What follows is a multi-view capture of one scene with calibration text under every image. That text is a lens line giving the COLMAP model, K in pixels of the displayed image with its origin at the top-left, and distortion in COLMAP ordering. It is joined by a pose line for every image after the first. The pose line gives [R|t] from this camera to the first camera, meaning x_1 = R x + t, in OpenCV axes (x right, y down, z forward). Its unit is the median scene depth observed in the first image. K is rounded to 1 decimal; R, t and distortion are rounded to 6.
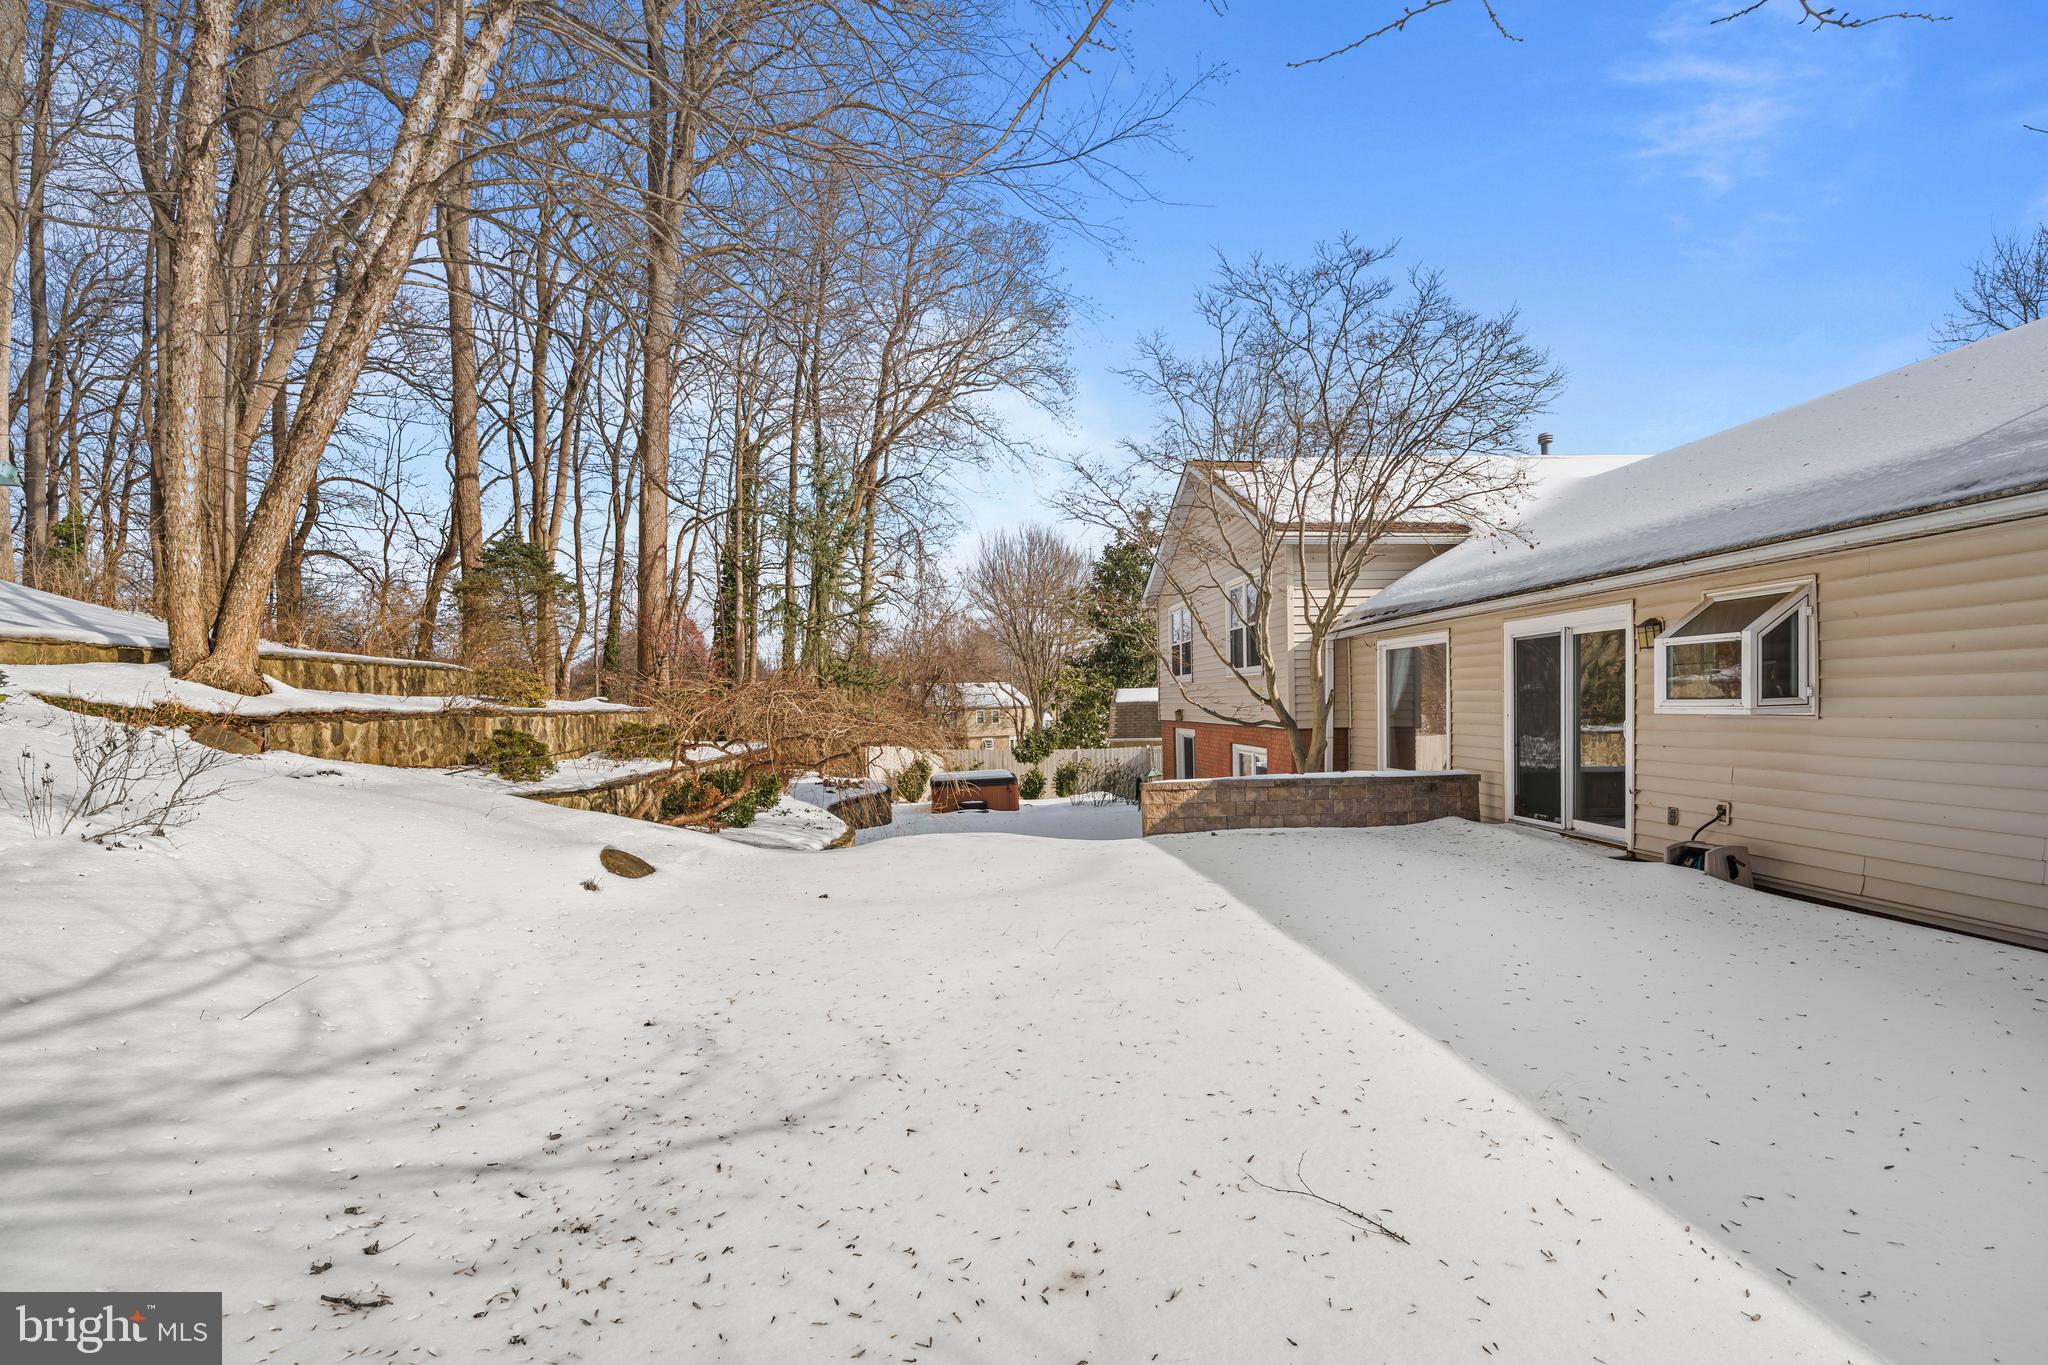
lens RADIAL K [[903.6, 0, 1029.3], [0, 903.6, 711.0], [0, 0, 1]] dist [0.001325, 0.000099]
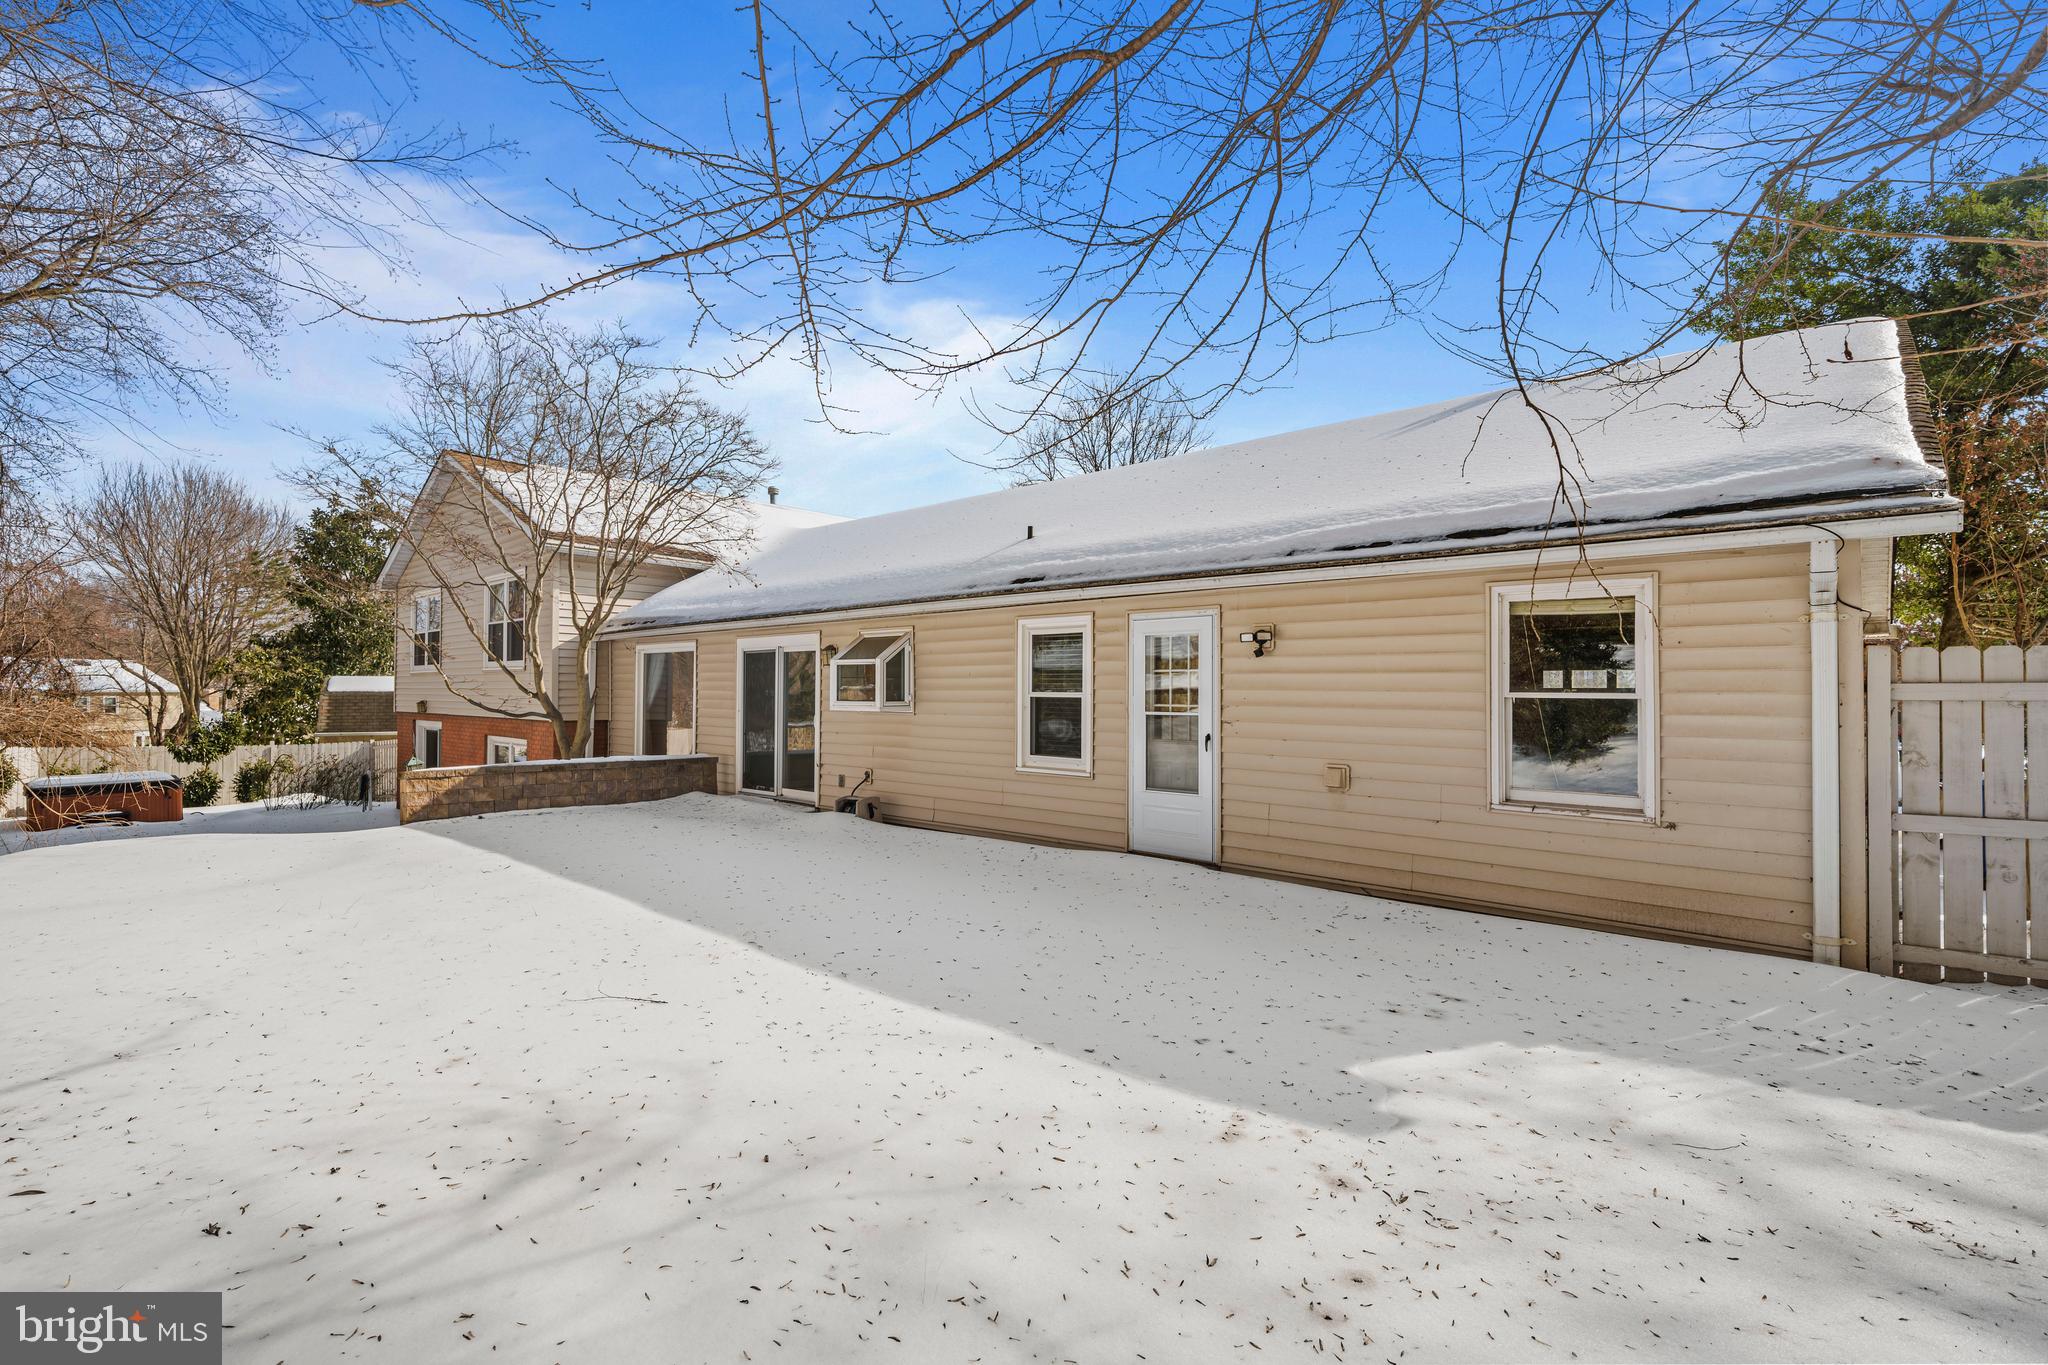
lens RADIAL K [[903.6, 0, 1029.3], [0, 903.6, 711.0], [0, 0, 1]] dist [0.001325, 0.000099]
pose [[0.704472, 0.014387, 0.709586, -0.095656], [-0.016590, 0.999855, -0.003803, 0.003273], [-0.709537, -0.009093, 0.704609, -0.206527]]
